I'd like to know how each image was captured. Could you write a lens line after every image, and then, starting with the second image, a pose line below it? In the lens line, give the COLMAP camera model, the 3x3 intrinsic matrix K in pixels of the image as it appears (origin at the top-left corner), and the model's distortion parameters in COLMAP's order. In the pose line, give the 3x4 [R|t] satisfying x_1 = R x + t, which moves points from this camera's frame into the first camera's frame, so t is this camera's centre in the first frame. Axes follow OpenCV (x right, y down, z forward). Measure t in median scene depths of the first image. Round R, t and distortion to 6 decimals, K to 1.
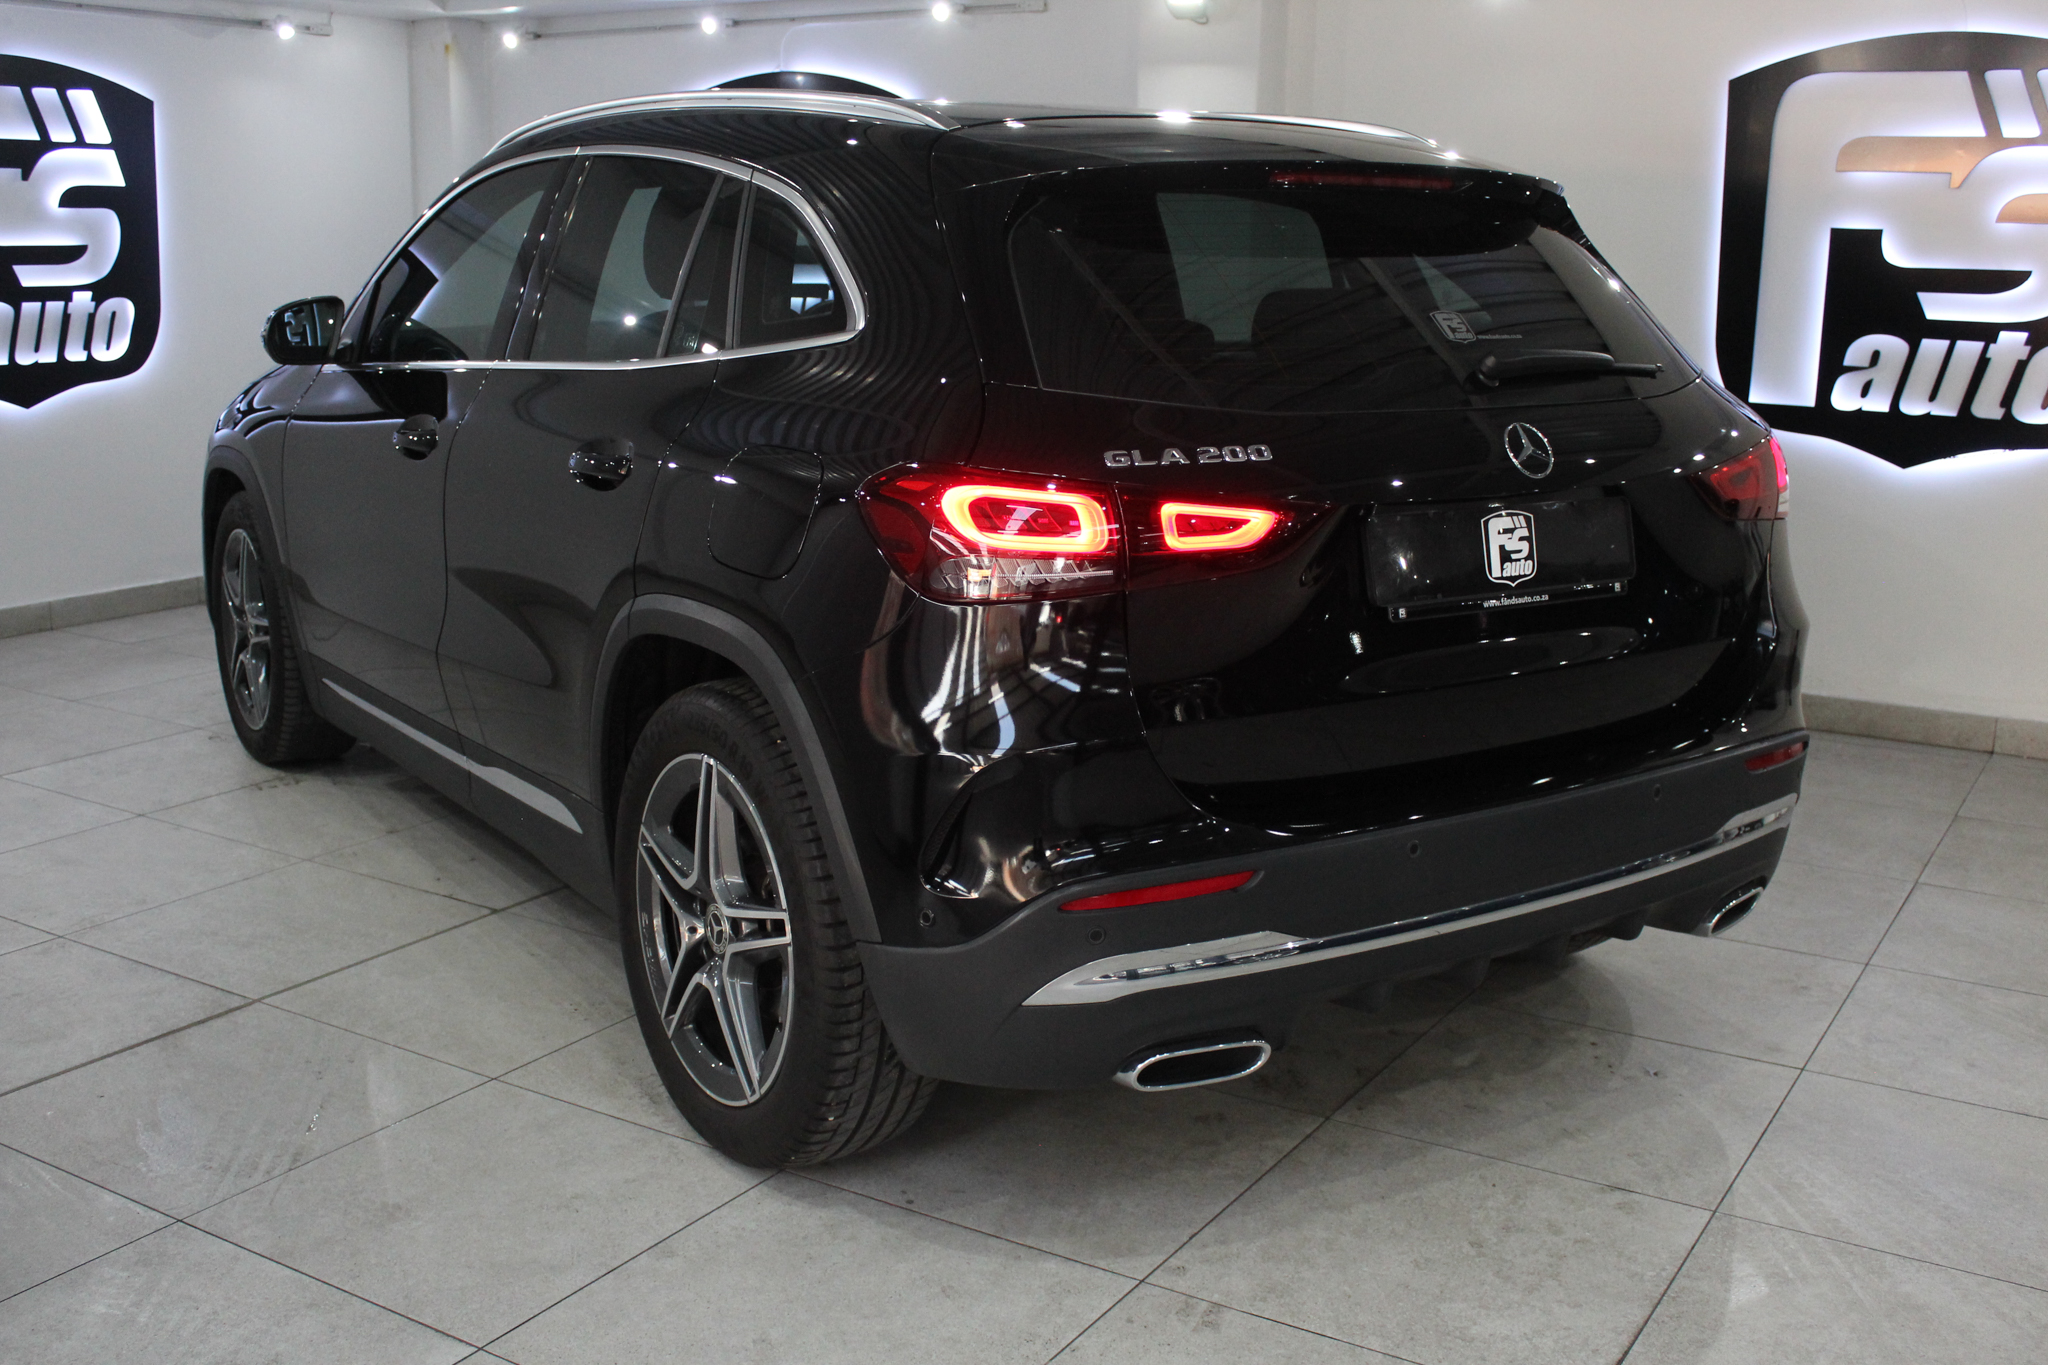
lens RADIAL K [[2047.6, 0, 1024.0], [0, 2047.6, 682.5], [0, 0, 1]] dist [-0.160145, 0.191144]
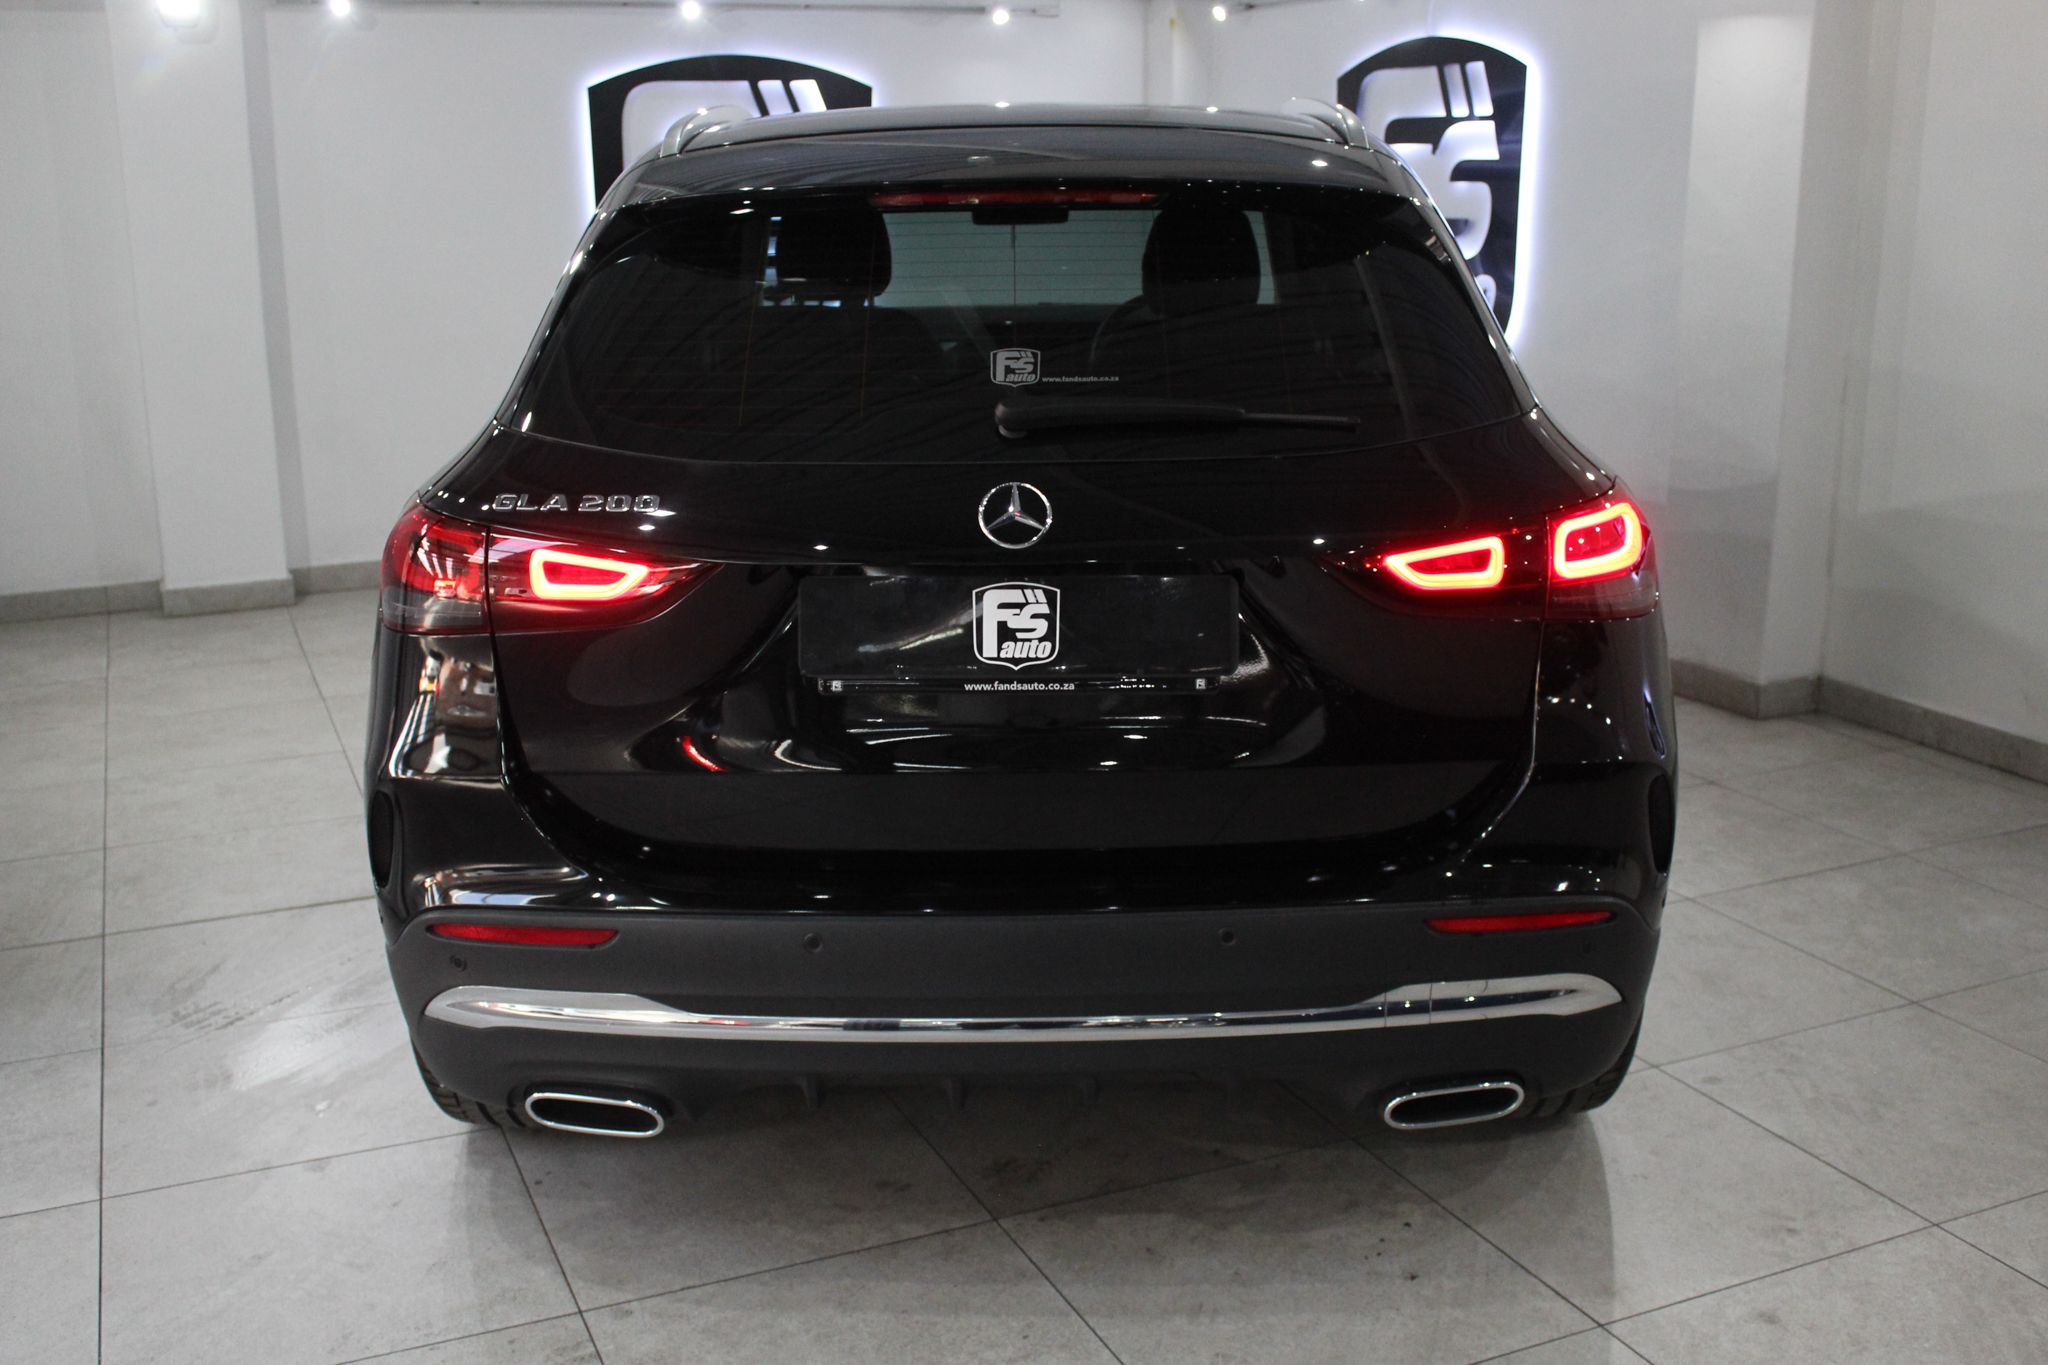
lens RADIAL K [[2047.6, 0, 1024.0], [0, 2047.6, 682.5], [0, 0, 1]] dist [-0.160145, 0.191144]
pose [[0.828386, 0.117855, -0.547620, 0.698229], [-0.102415, 0.993003, 0.058784, -0.090479], [0.550716, 0.007388, 0.834660, 0.261104]]
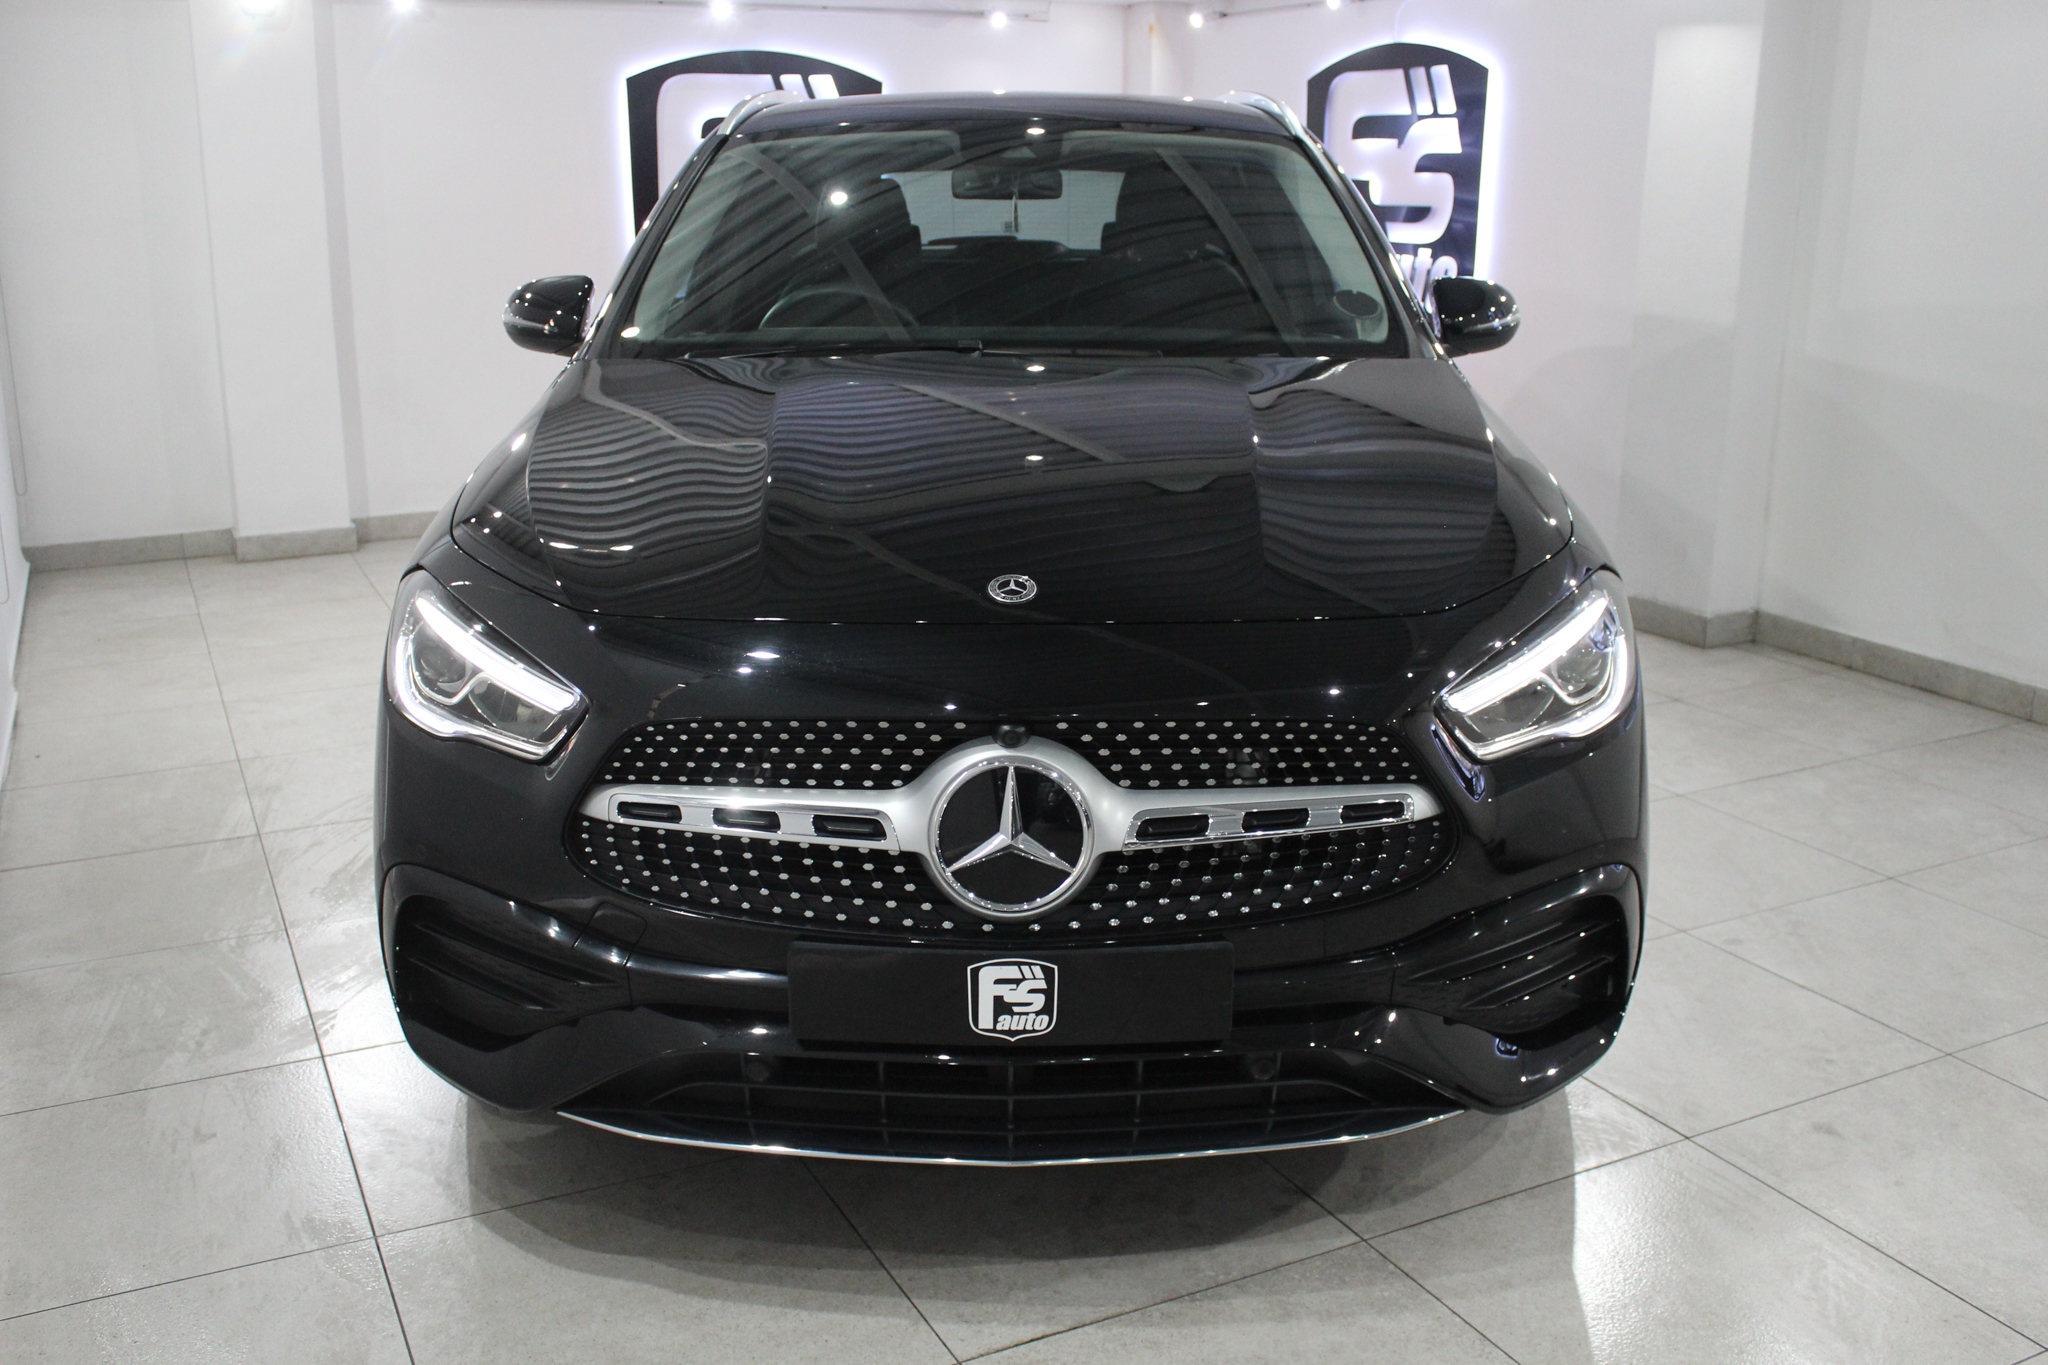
lens RADIAL K [[1871.8, 0, 1024.0], [0, 1871.8, 682.5], [0, 0, 1]] dist [-0.176332, 0.190334]
pose [[0.854731, 0.127117, -0.503266, 0.605201], [-0.105208, 0.991852, 0.071844, -0.042713], [0.508298, -0.008460, 0.861140, 0.169976]]
